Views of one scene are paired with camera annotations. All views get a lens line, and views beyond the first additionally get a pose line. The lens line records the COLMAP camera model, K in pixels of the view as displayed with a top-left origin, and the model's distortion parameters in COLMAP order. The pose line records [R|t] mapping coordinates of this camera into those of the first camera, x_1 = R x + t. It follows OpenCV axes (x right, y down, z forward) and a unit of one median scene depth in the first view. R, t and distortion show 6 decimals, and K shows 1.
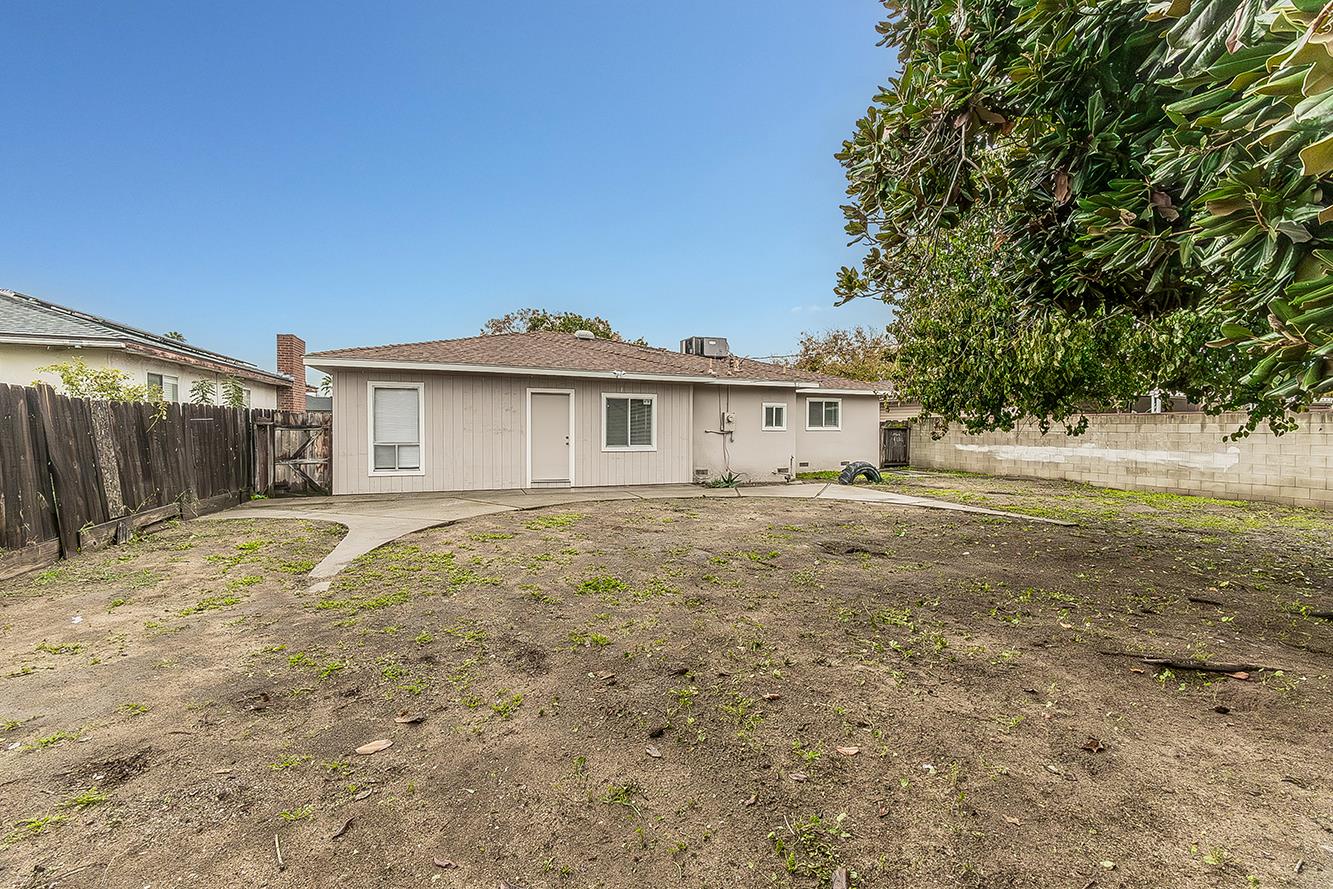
lens RADIAL K [[556.8, 0, 662.5], [0, 556.8, 443.1], [0, 0, 1]] dist [0.002922, 0.000238]
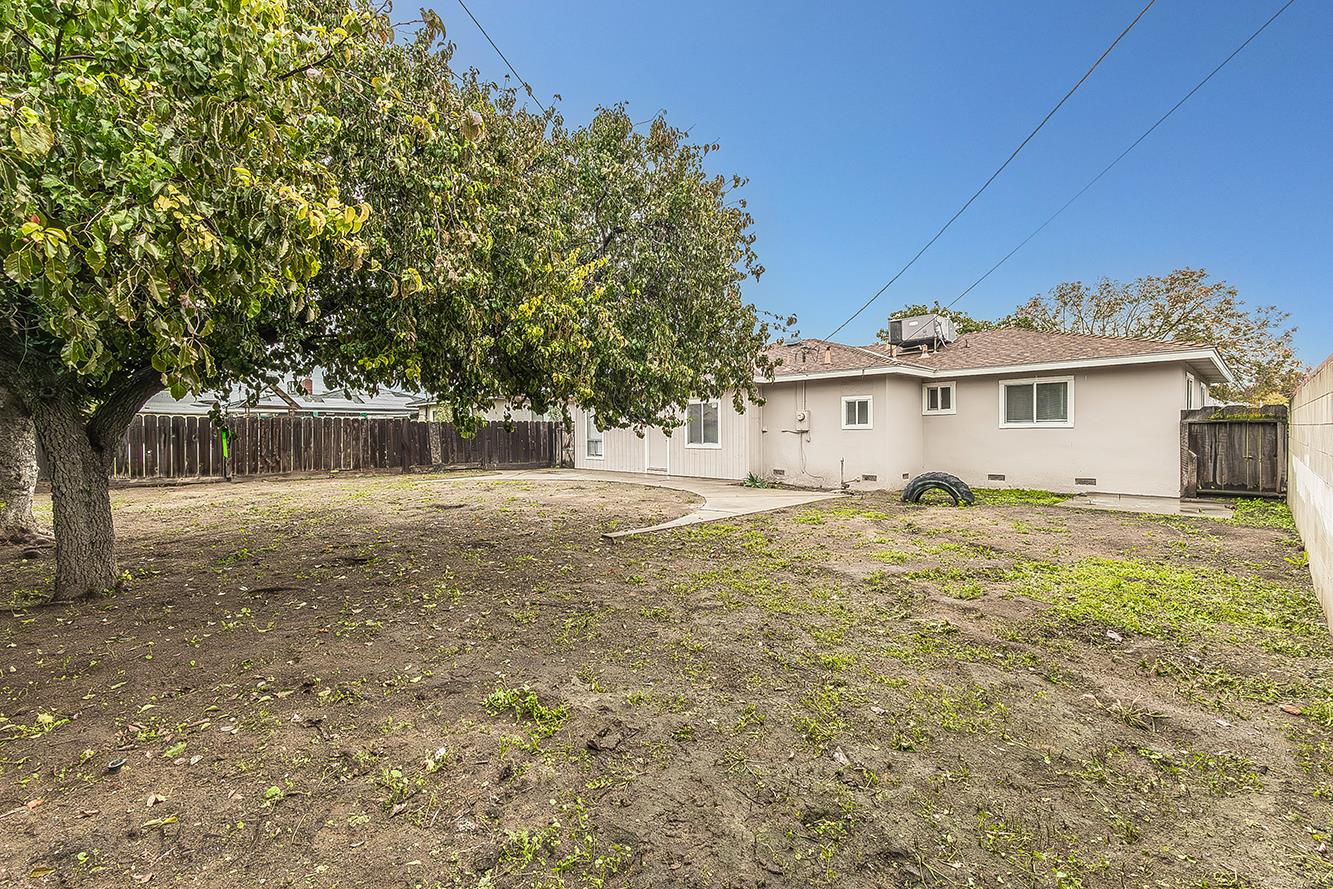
lens RADIAL K [[556.8, 0, 665.2], [0, 556.8, 437.4], [0, 0, 1]] dist [0.002922, 0.000238]
pose [[0.390978, 0.001984, -0.920398, 0.922603], [-0.014305, 0.999890, -0.003922, -0.003020], [0.920289, 0.014699, 0.390963, 0.442551]]
